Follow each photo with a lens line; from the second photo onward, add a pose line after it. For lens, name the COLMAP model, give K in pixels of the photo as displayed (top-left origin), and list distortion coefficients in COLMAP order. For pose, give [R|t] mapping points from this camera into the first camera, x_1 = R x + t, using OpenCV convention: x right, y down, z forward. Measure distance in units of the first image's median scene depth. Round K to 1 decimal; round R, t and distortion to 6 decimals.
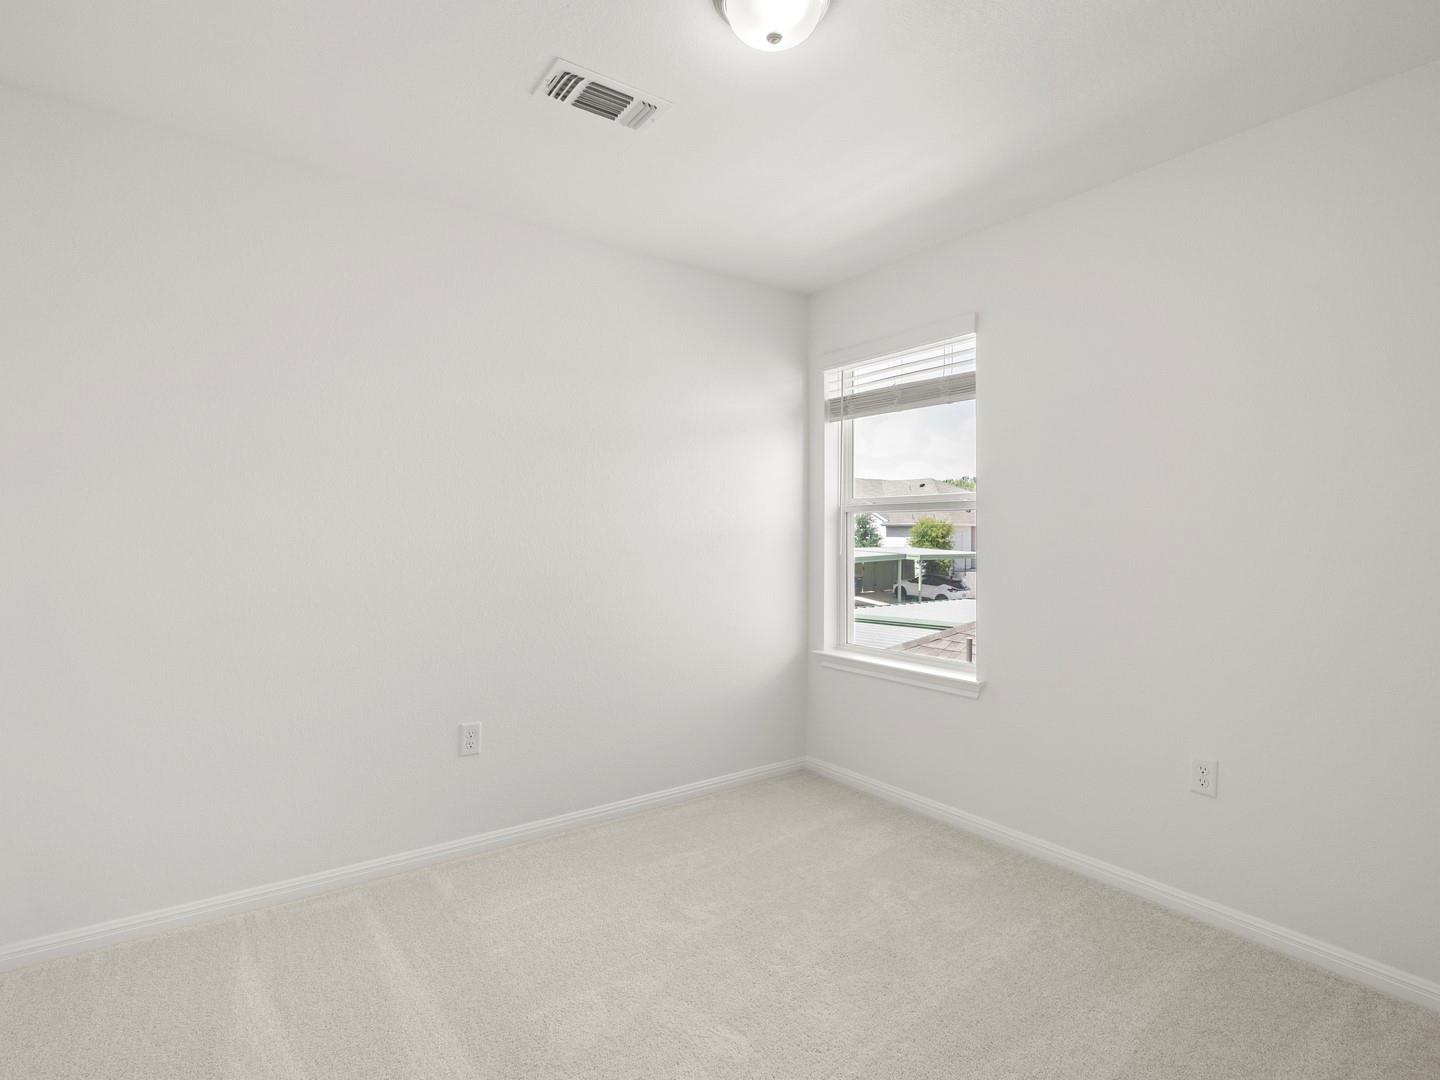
lens RADIAL K [[737.2, 0, 718.9], [0, 737.2, 545.5], [0, 0, 1]] dist [0.007024, 0.001651]
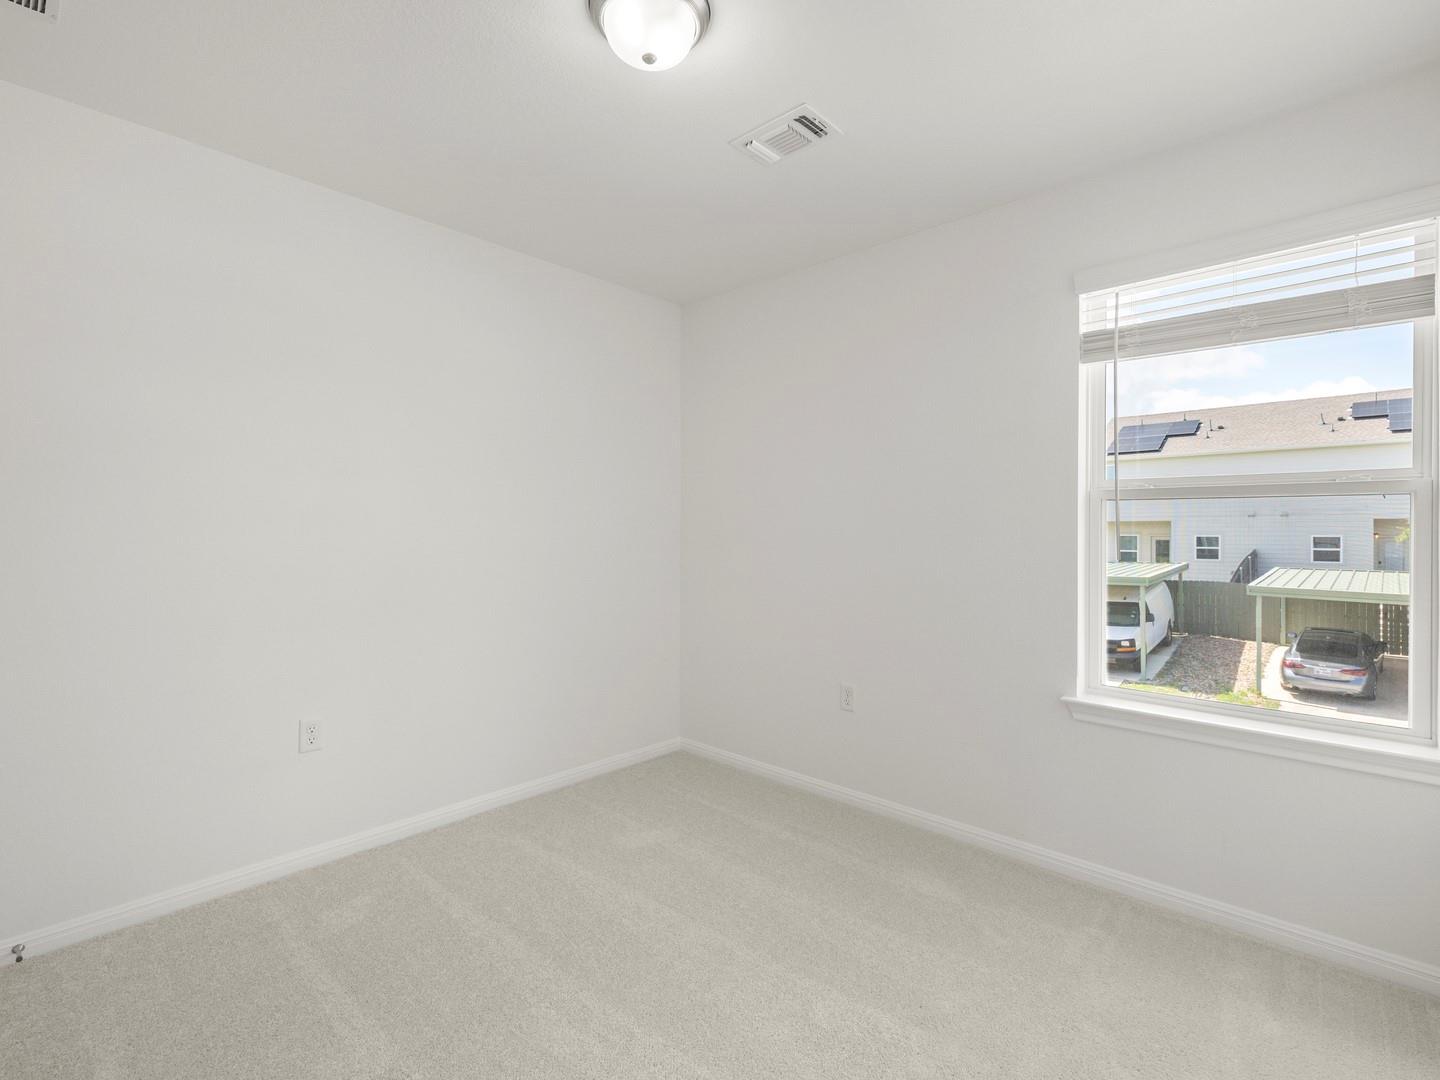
lens RADIAL K [[680.3, 0, 721.5], [0, 680.3, 528.3], [0, 0, 1]] dist [-0.001385, 0.000778]
pose [[0.977338, 0.003127, 0.211664, -0.318860], [0.000027, 0.999889, -0.014898, -0.005967], [-0.211687, 0.014566, 0.977229, 0.448891]]
